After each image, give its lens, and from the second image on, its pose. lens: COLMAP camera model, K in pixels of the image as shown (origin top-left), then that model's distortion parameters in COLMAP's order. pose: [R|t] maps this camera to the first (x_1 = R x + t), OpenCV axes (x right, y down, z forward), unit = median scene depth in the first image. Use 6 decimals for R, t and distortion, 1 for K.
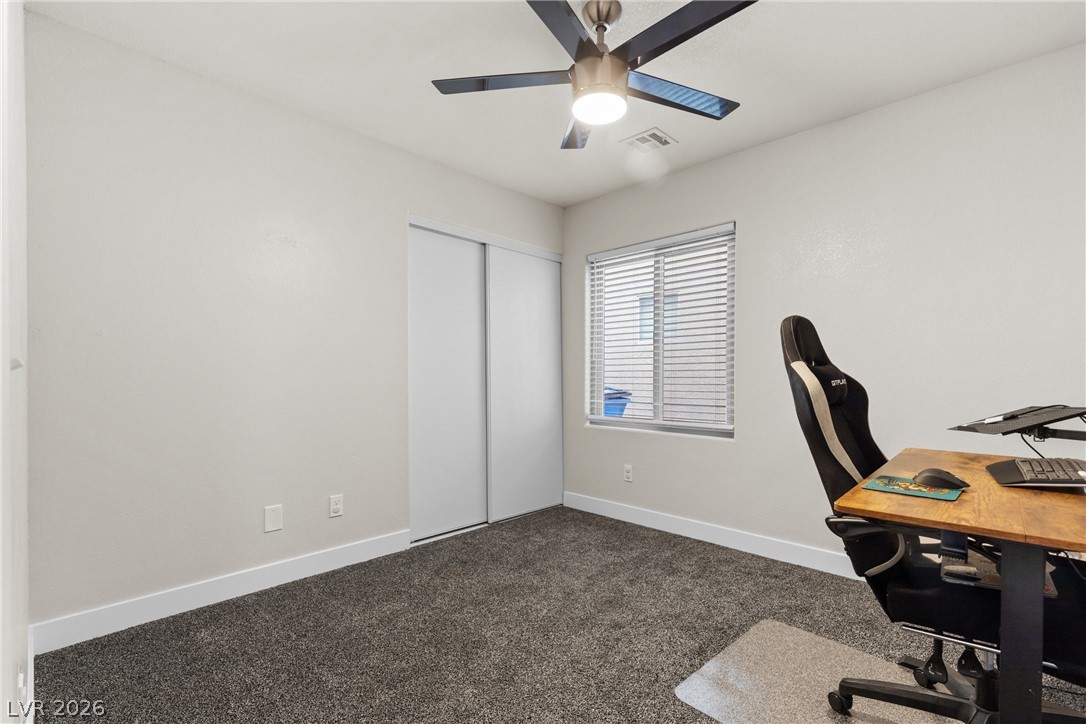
lens RADIAL K [[488.3, 0, 545.3], [0, 488.3, 368.8], [0, 0, 1]] dist [0.007083, -0.000936]
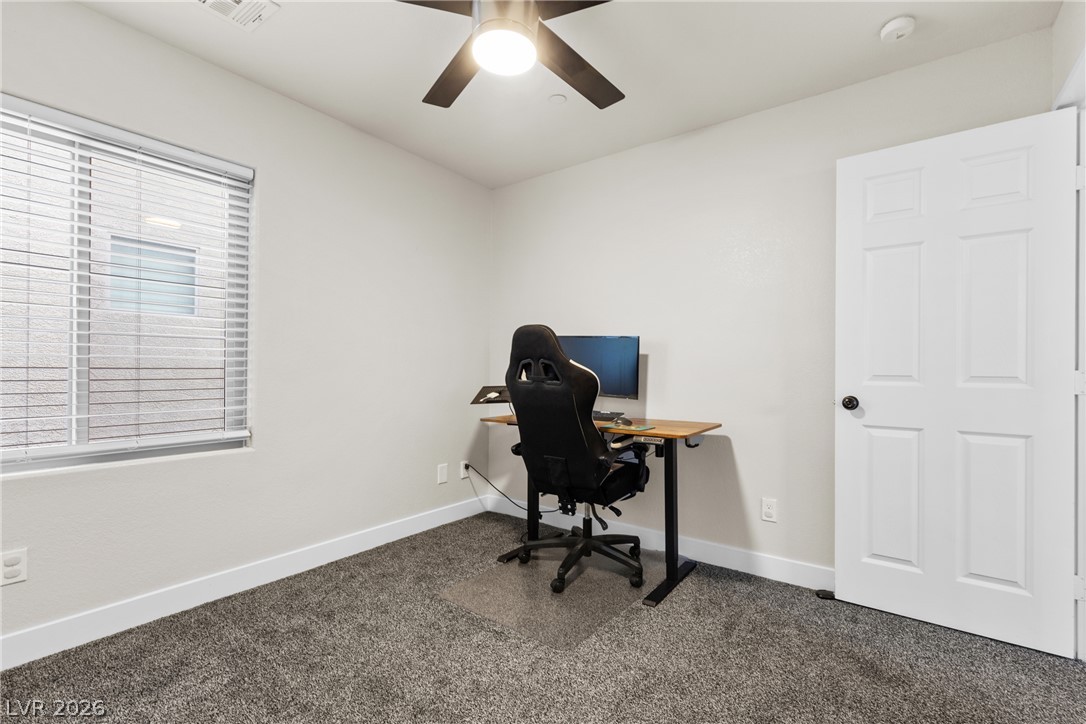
lens RADIAL K [[488.3, 0, 544.3], [0, 488.3, 366.3], [0, 0, 1]] dist [0.007083, -0.000936]
pose [[-0.130170, 0.005027, 0.991479, -0.451414], [-0.019690, 0.999777, -0.007654, 0.010473], [-0.991296, -0.020518, -0.130042, 0.644015]]
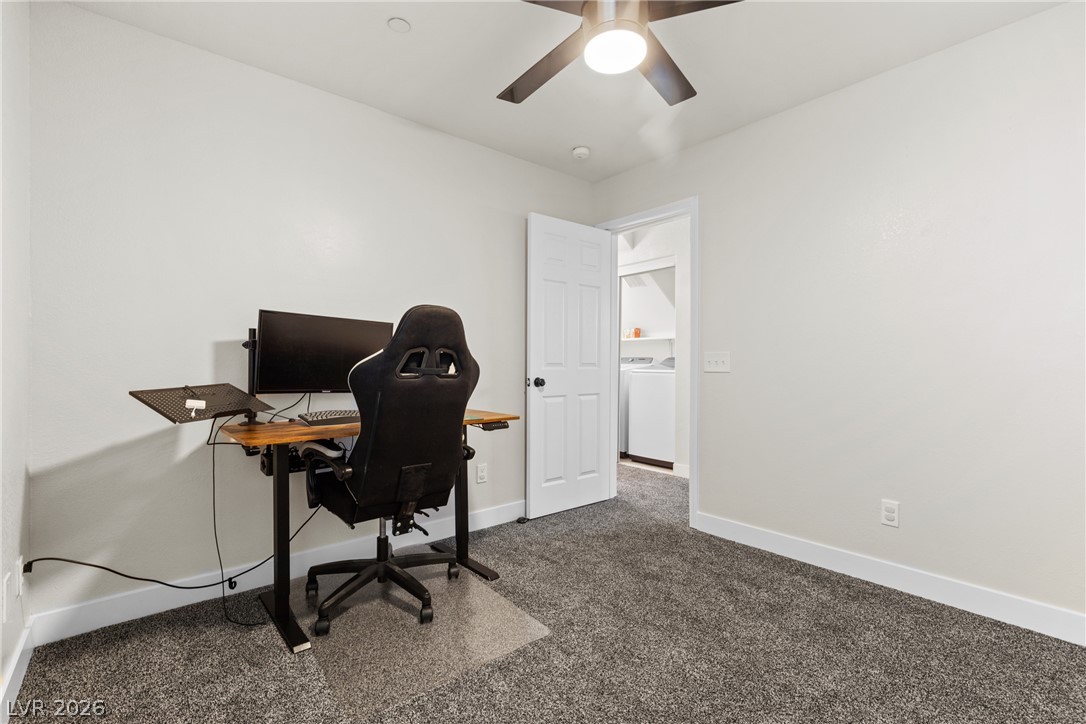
lens RADIAL K [[488.3, 0, 542.9], [0, 488.3, 360.4], [0, 0, 1]] dist [0.007083, -0.000936]
pose [[-0.994003, 0.002748, 0.109320, 0.083743], [0.001175, 0.999895, -0.014448, 0.018547], [-0.109348, -0.014233, -0.993902, 1.158063]]
